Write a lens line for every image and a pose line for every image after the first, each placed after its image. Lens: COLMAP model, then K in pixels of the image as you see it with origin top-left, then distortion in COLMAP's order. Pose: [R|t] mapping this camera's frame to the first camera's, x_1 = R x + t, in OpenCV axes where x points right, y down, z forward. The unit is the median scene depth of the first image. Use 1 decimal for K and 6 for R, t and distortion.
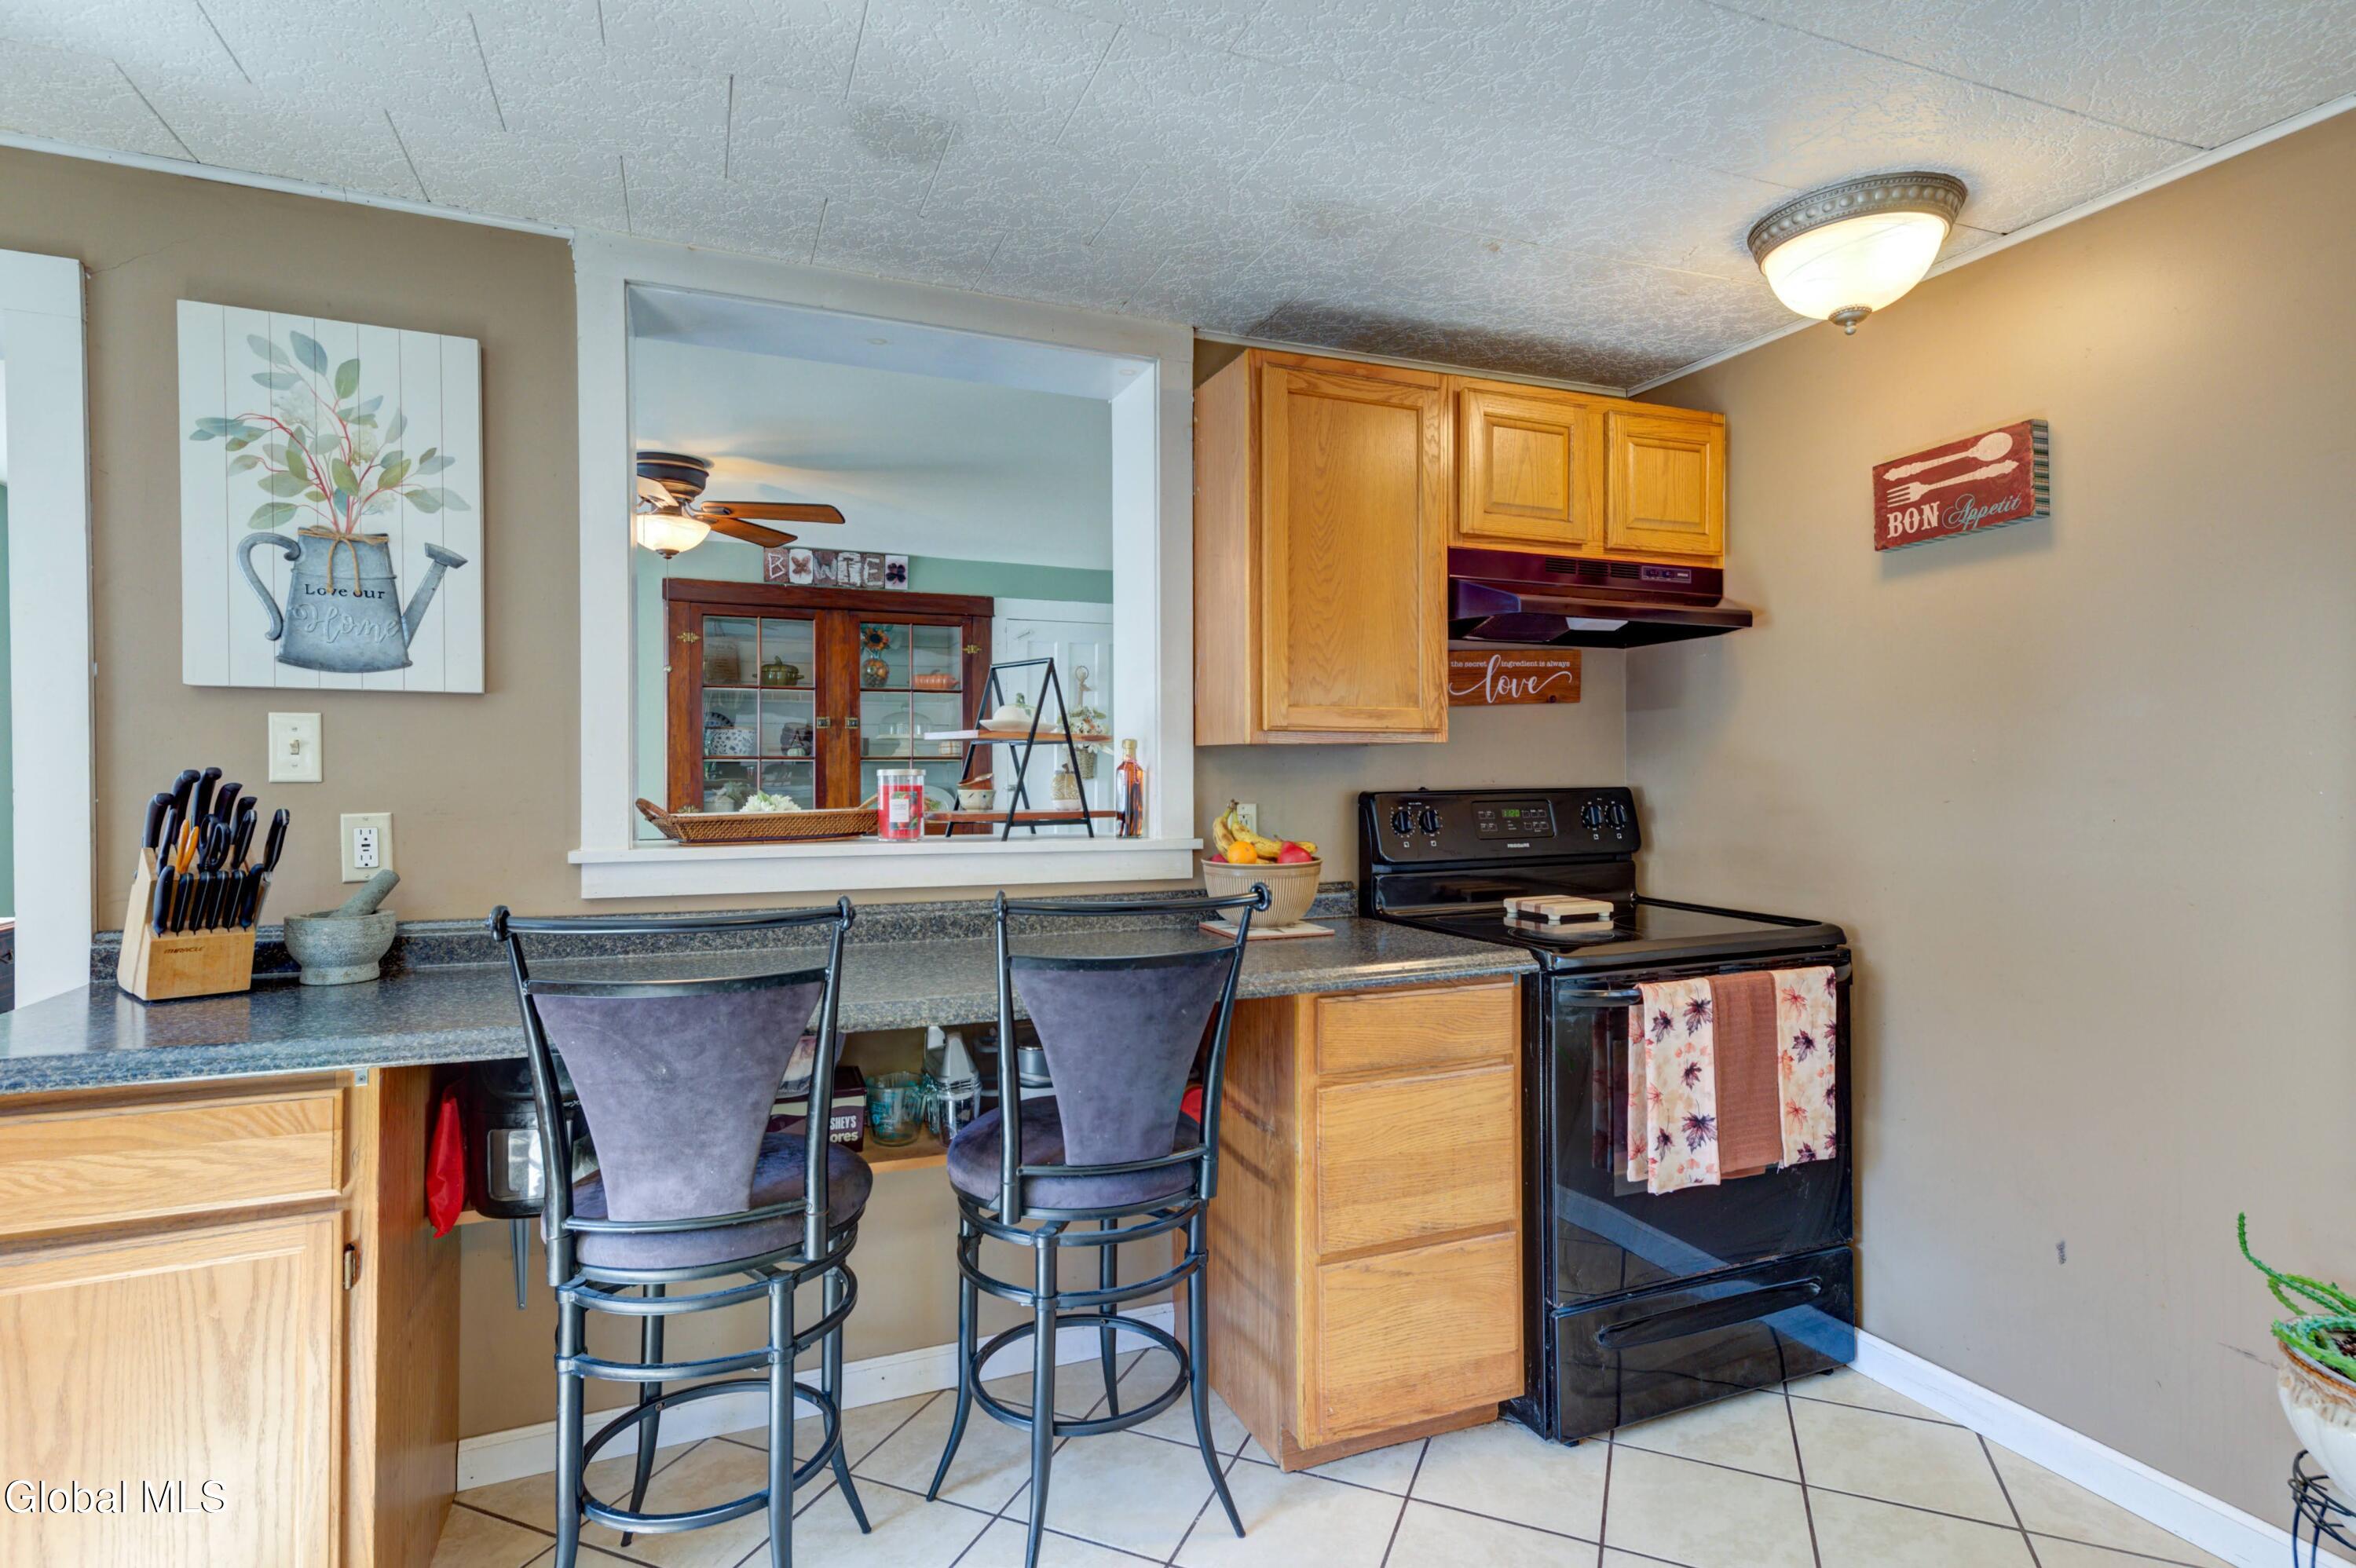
lens RADIAL K [[1178.8, 0, 1173.1], [0, 1178.8, 782.1], [0, 0, 1]] dist [0.031555, -0.002710]
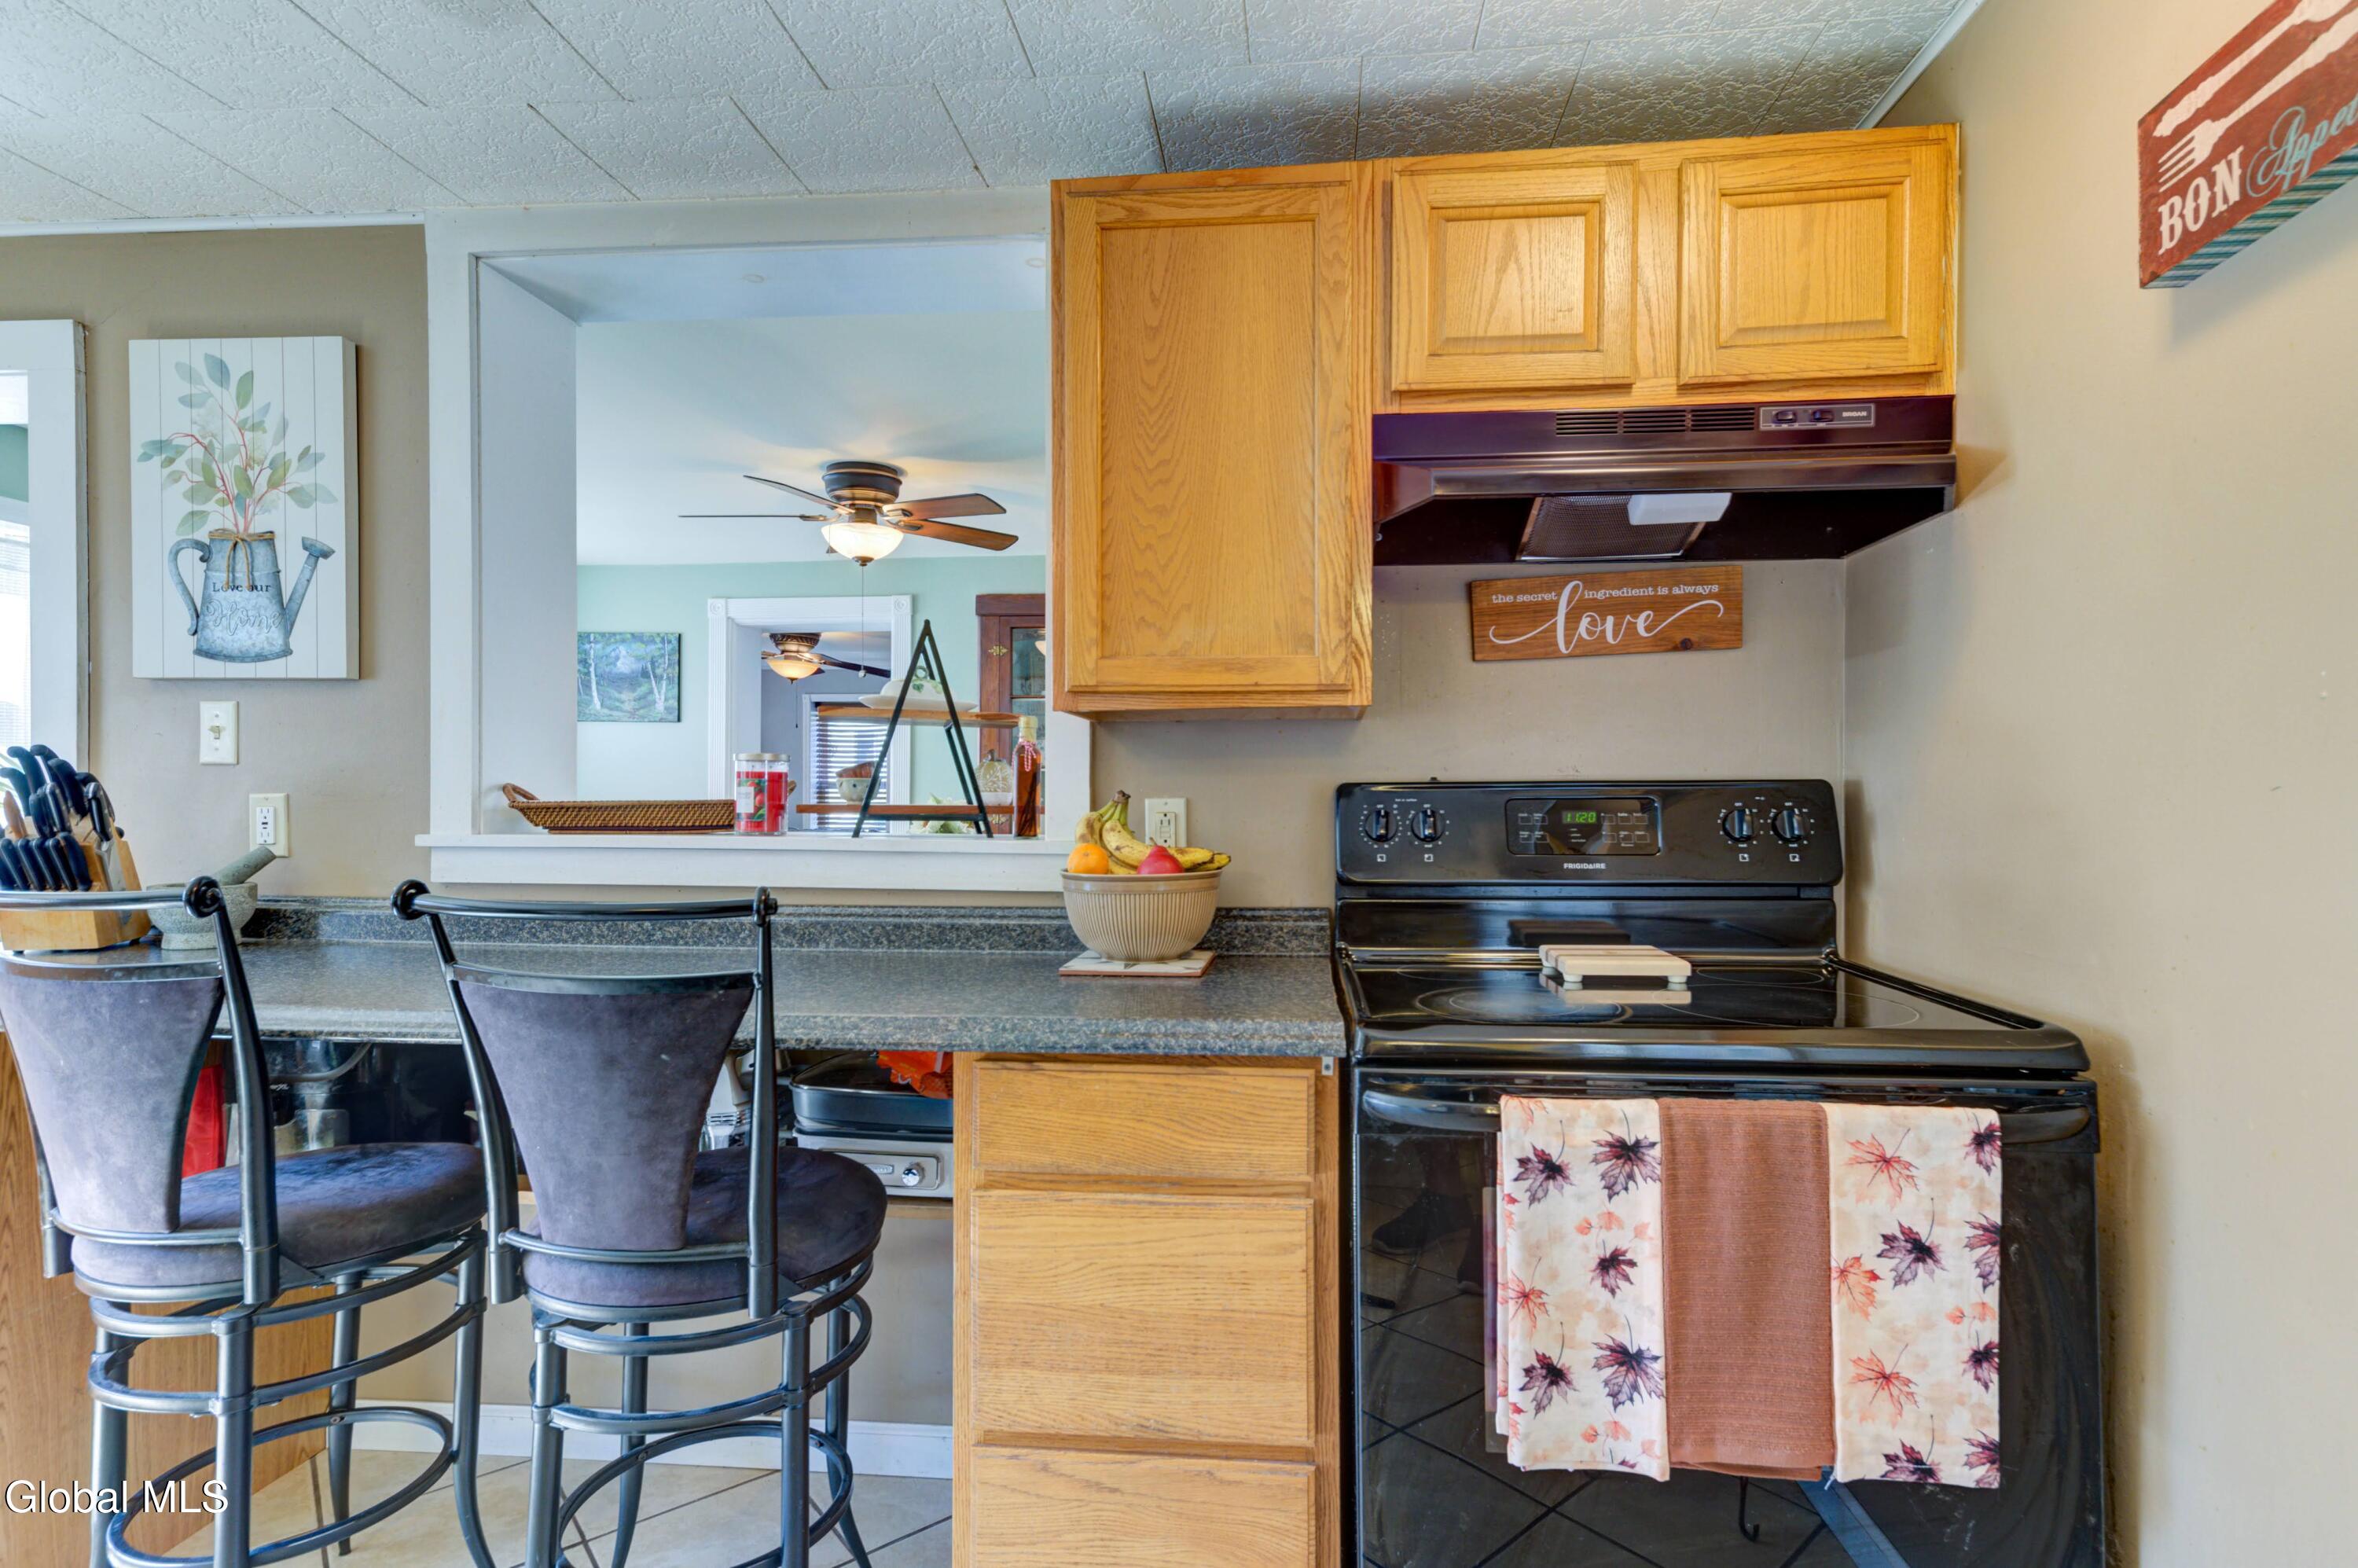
lens RADIAL K [[1179.9, 0, 1191.9], [0, 1179.9, 799.1], [0, 0, 1]] dist [0.031555, -0.002710]
pose [[0.882066, 0.004517, -0.471105, 0.500133], [-0.008545, 0.999943, -0.006411, 0.027267], [0.471049, 0.009680, 0.882054, 0.387069]]
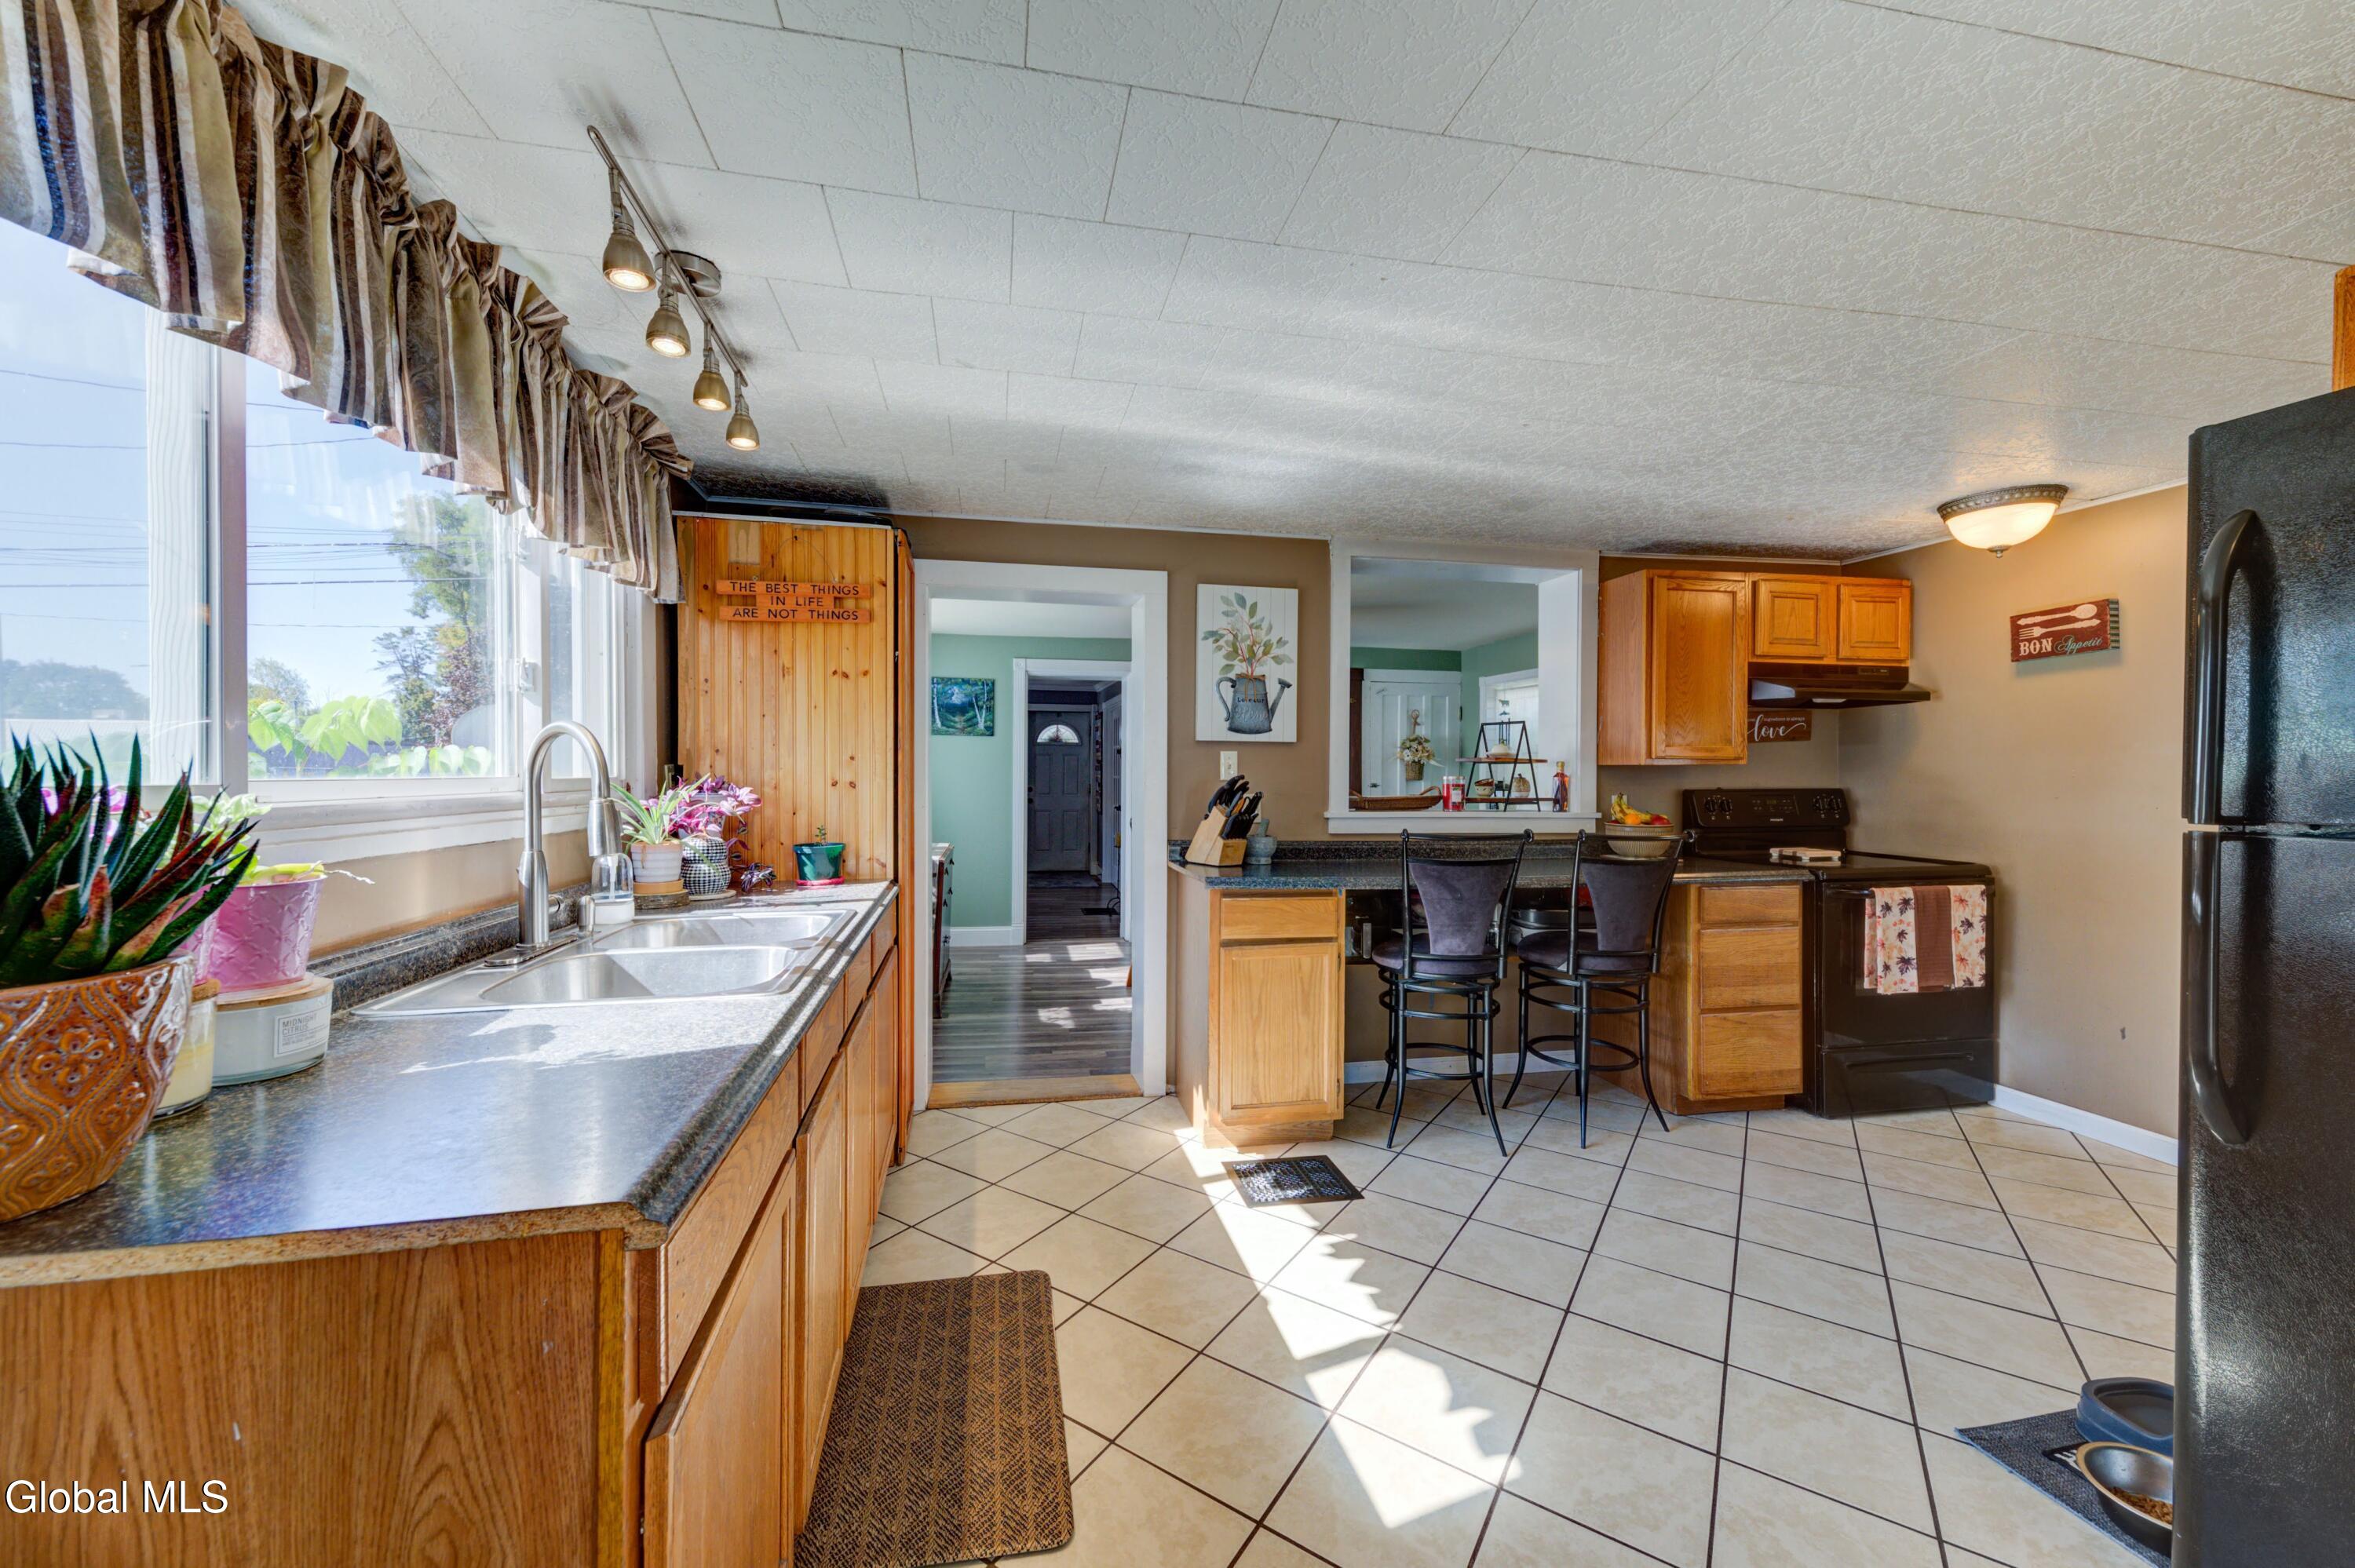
lens RADIAL K [[899.1, 0, 1155.5], [0, 899.1, 776.4], [0, 0, 1]] dist [0.017157, -0.002616]
pose [[0.980056, 0.008051, -0.198560, -0.450414], [-0.008965, 0.999953, -0.003706, 0.000422], [0.198521, 0.005412, 0.980082, -0.678361]]
